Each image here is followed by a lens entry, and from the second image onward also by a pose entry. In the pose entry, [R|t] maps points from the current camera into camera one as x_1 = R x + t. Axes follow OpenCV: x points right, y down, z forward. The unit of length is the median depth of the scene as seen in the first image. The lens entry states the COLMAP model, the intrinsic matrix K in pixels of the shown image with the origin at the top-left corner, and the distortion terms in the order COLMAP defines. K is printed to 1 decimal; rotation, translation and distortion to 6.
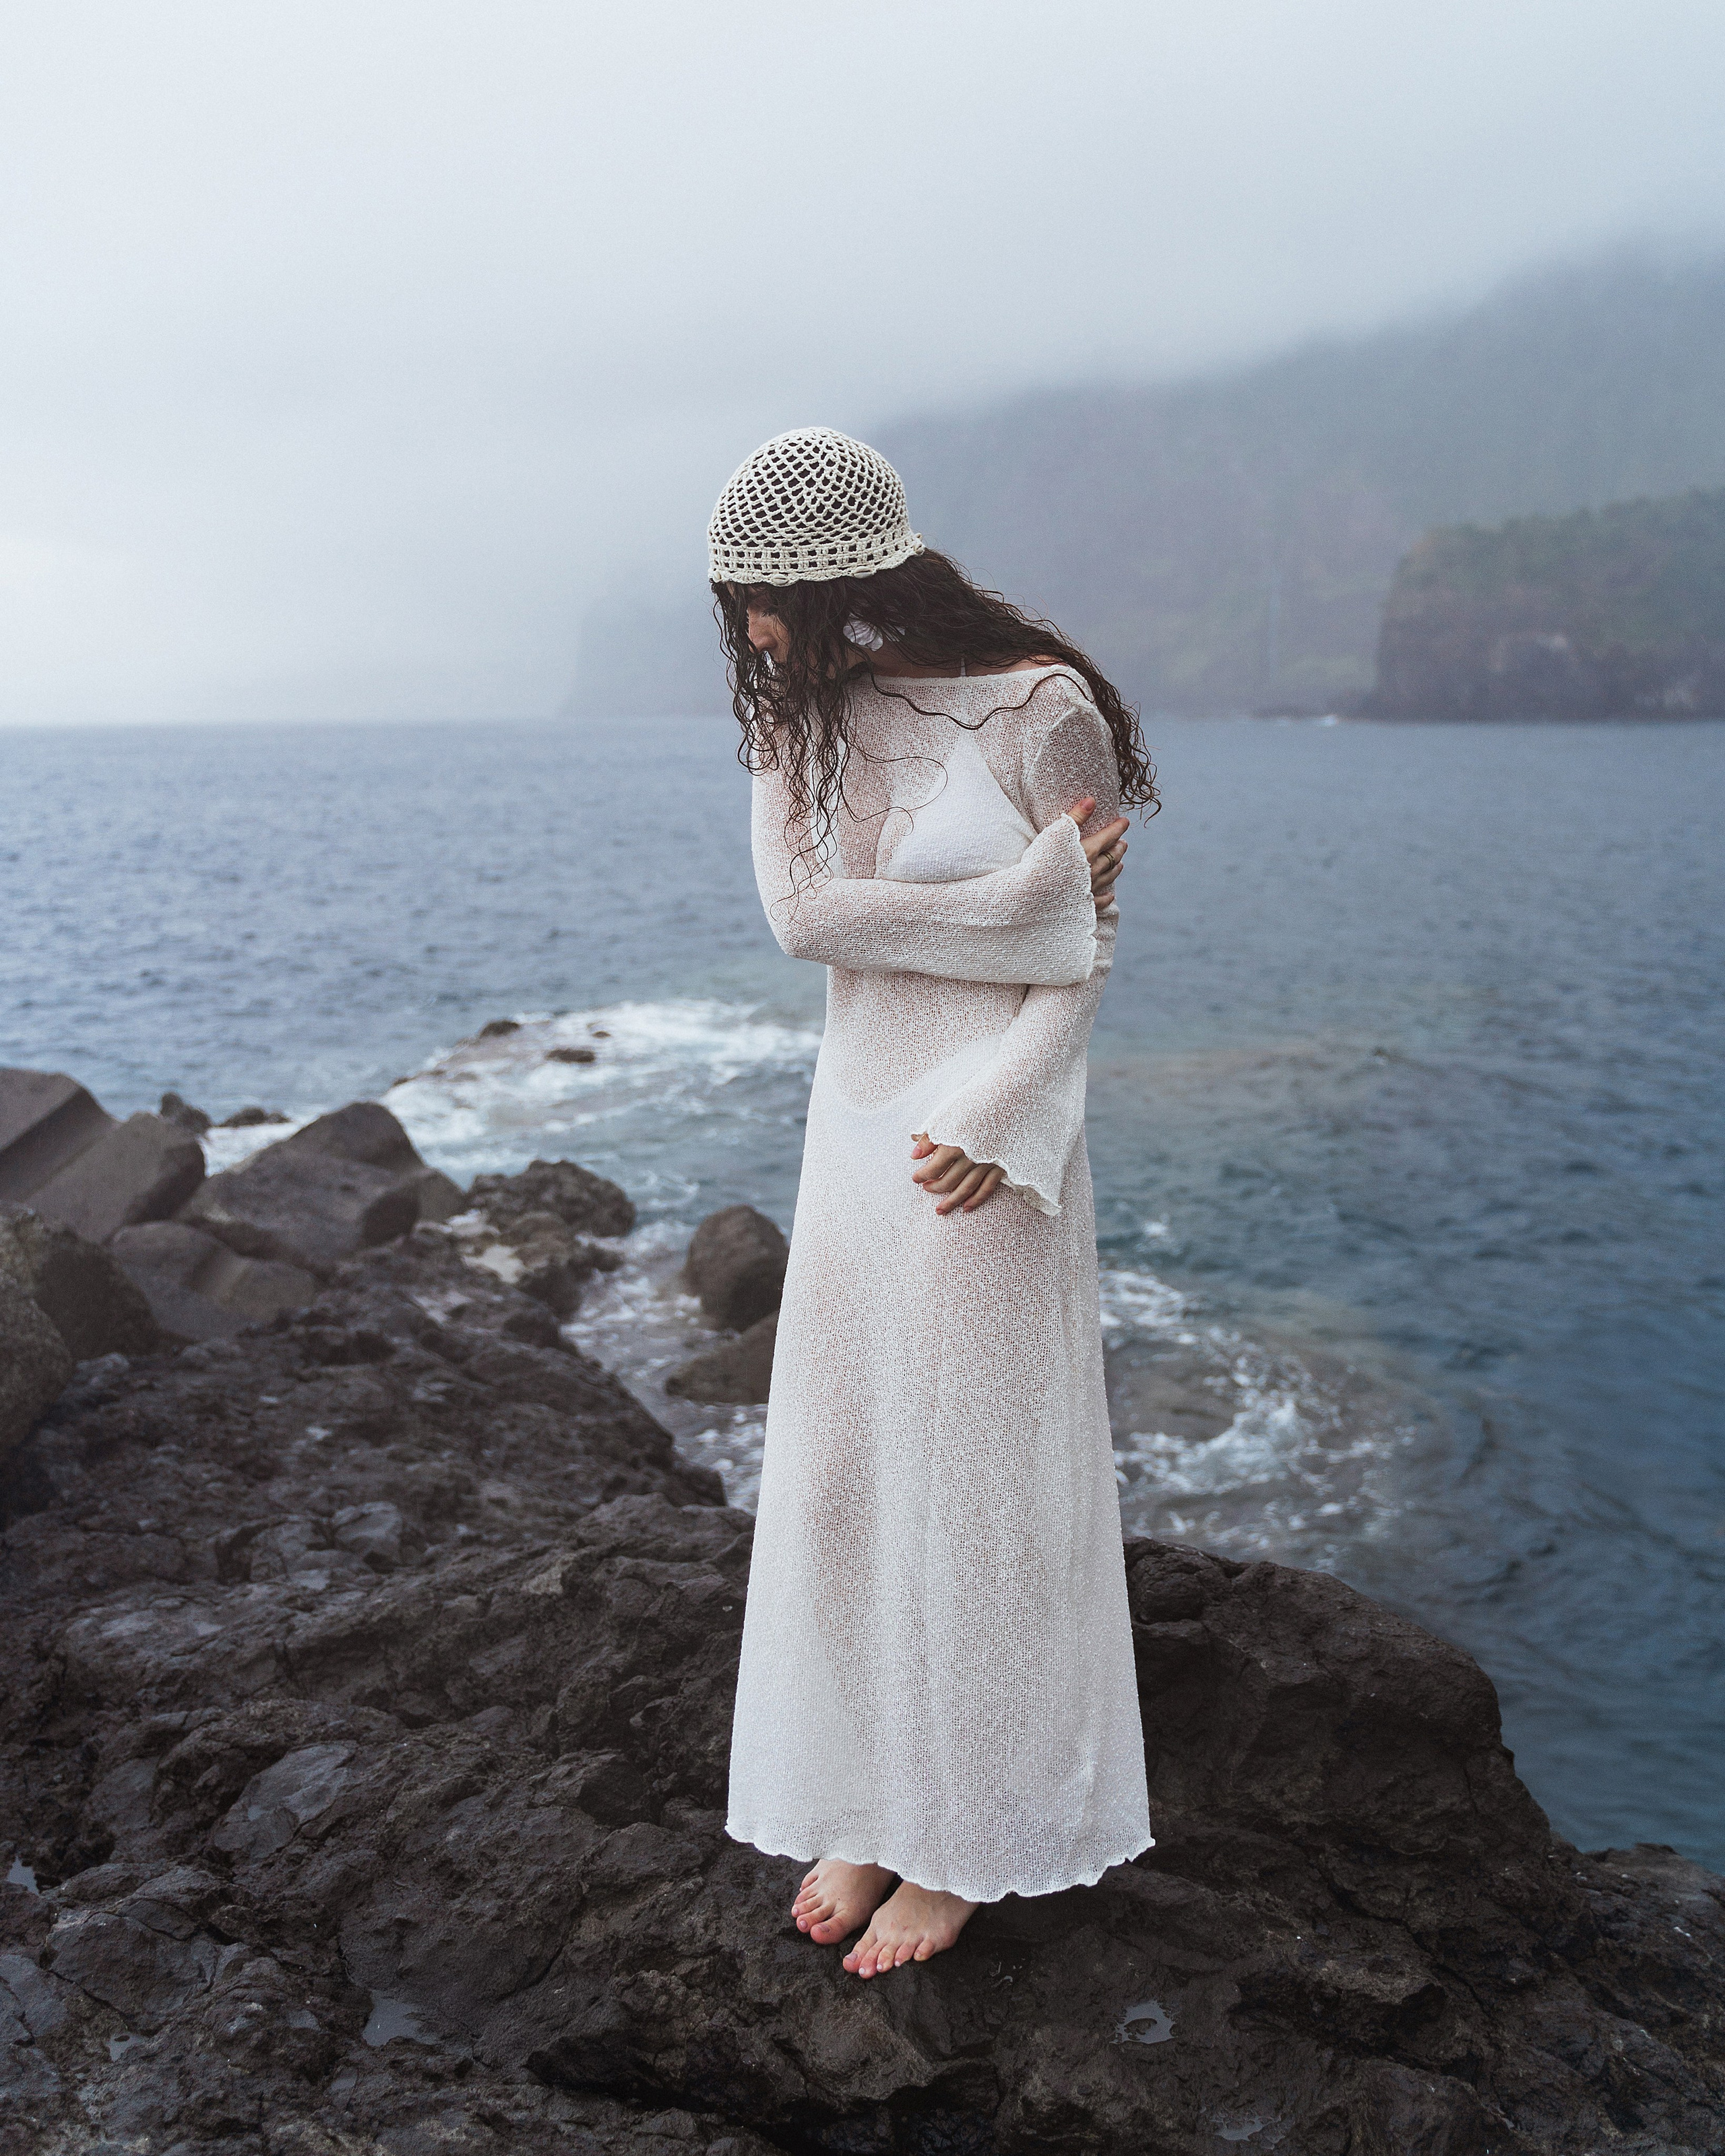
lens RADIAL K [[2290.7, 0, 785.2], [0, 2290.7, 889.0], [0, 0, 1]] dist [-0.003316, 0.000000]
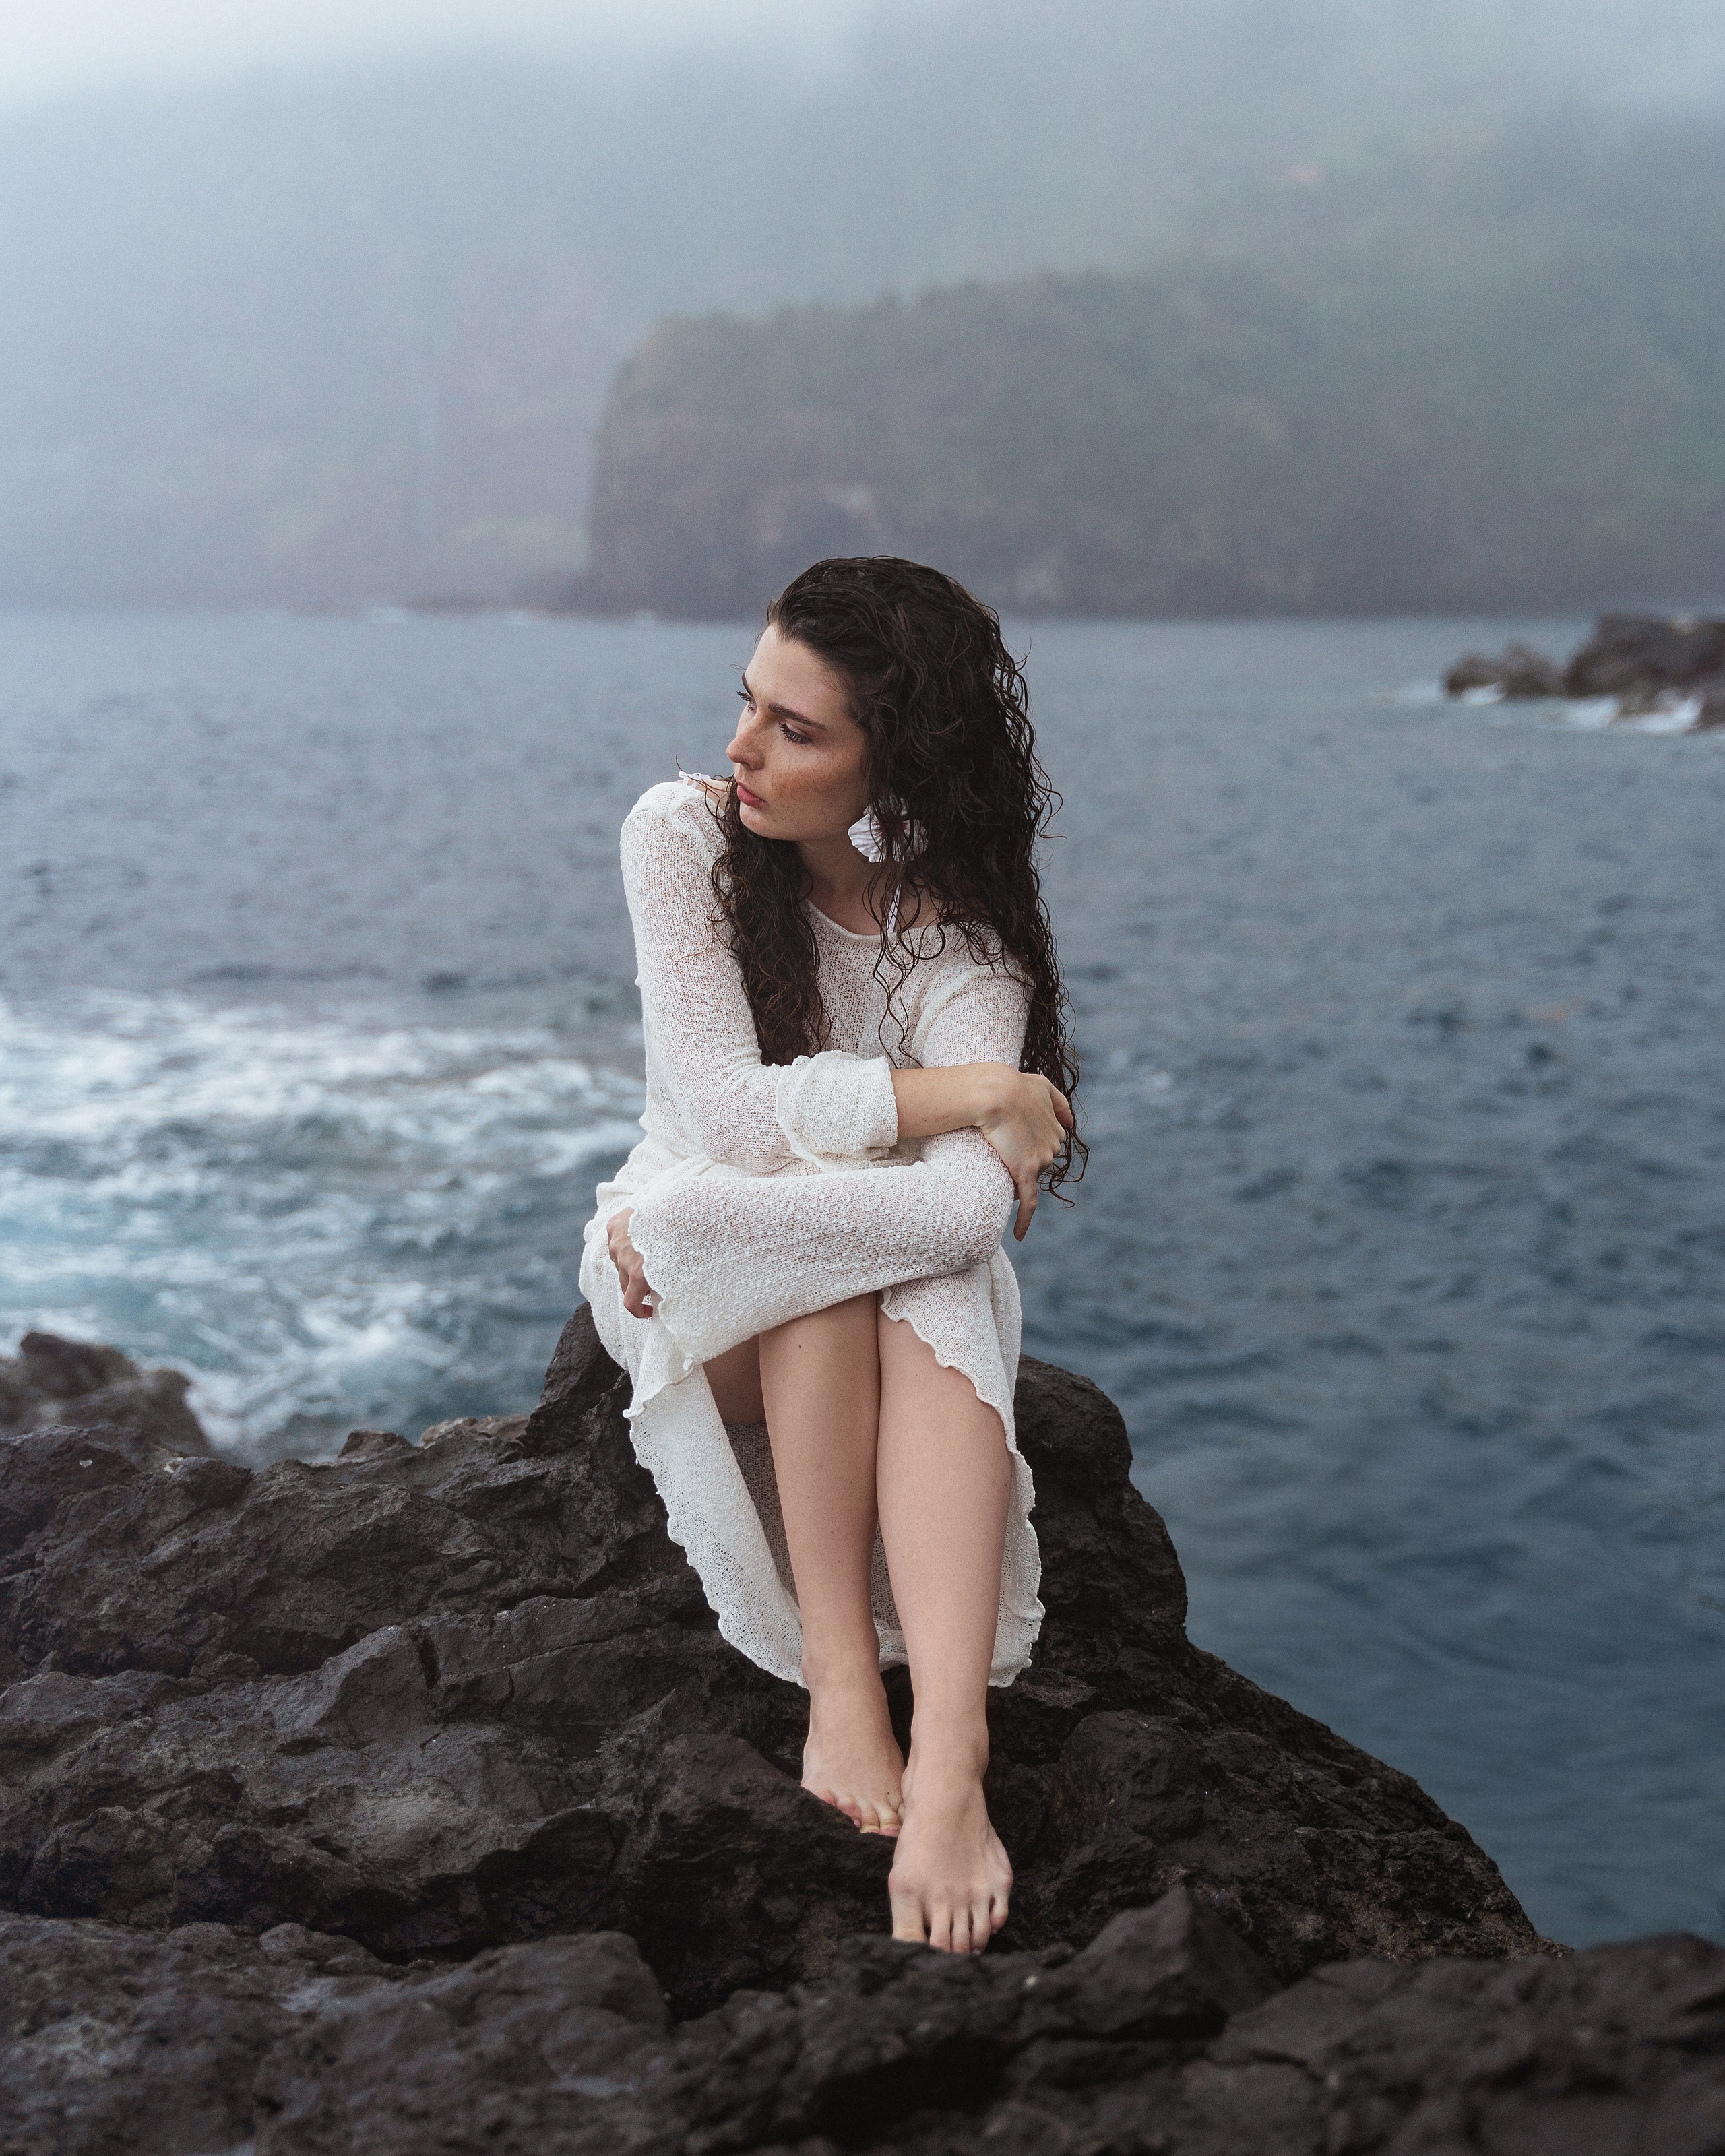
lens RADIAL K [[3679.3, 0, 857.0], [0, 3679.3, 1041.3], [0, 0, 1]] dist [-0.012891, 0.000000]
pose [[0.947575, -0.034138, 0.317704, -0.199135], [0.021543, 0.998840, 0.043074, 0.175082], [-0.318806, -0.033972, 0.947211, -0.201533]]
